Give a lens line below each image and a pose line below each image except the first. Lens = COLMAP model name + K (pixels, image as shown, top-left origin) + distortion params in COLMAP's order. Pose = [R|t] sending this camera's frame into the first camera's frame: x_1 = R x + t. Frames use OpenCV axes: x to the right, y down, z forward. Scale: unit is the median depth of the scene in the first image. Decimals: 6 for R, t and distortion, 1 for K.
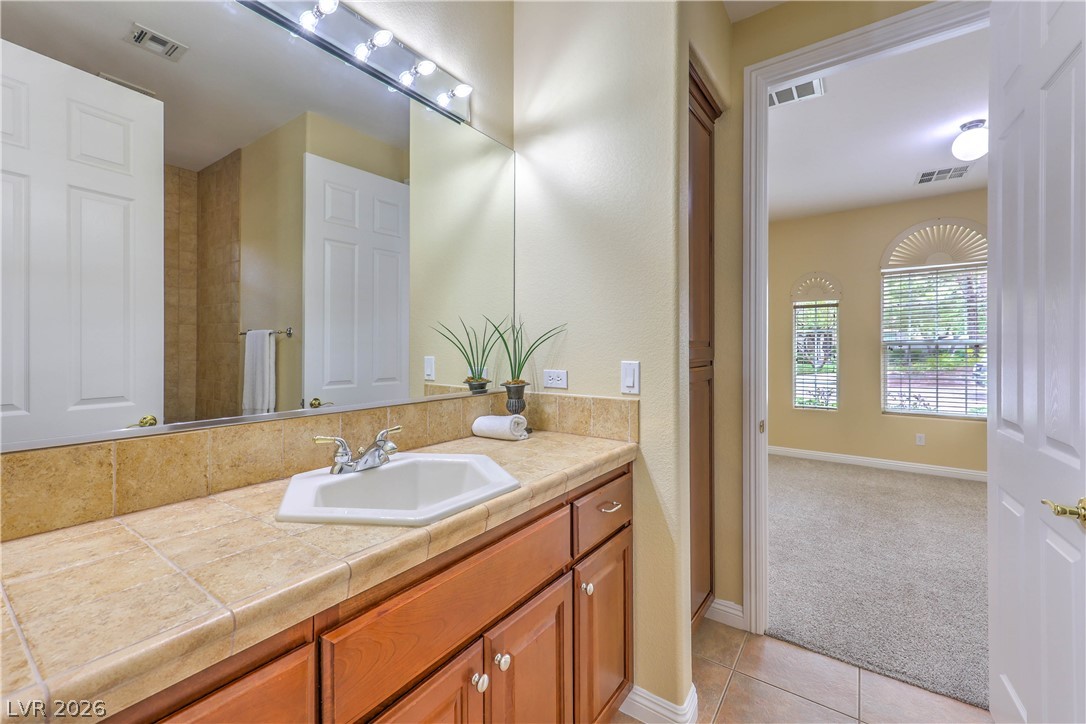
lens RADIAL K [[449.3, 0, 542.0], [0, 449.3, 351.9], [0, 0, 1]] dist [0.012355, 0.000431]
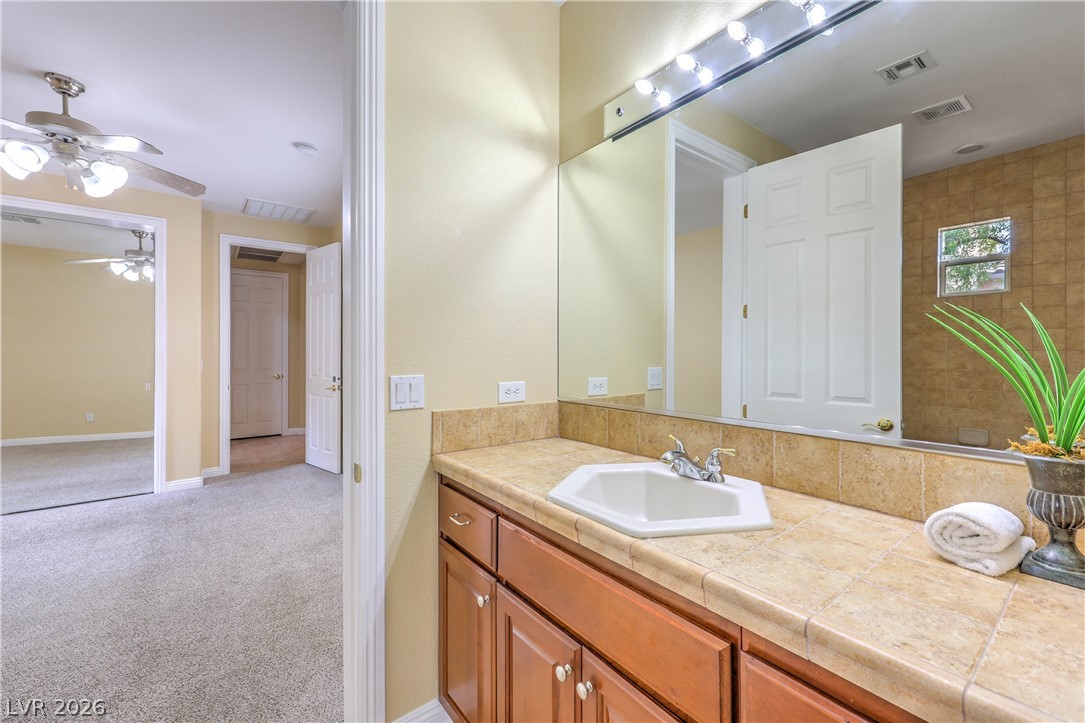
lens RADIAL K [[424.6, 0, 538.7], [0, 424.6, 352.2], [0, 0, 1]] dist [0.002220, 0.000160]
pose [[-0.280617, -0.004194, -0.959811, 0.680108], [-0.008909, 0.999959, -0.001765, -0.027593], [0.959778, 0.008056, -0.280643, 0.967266]]
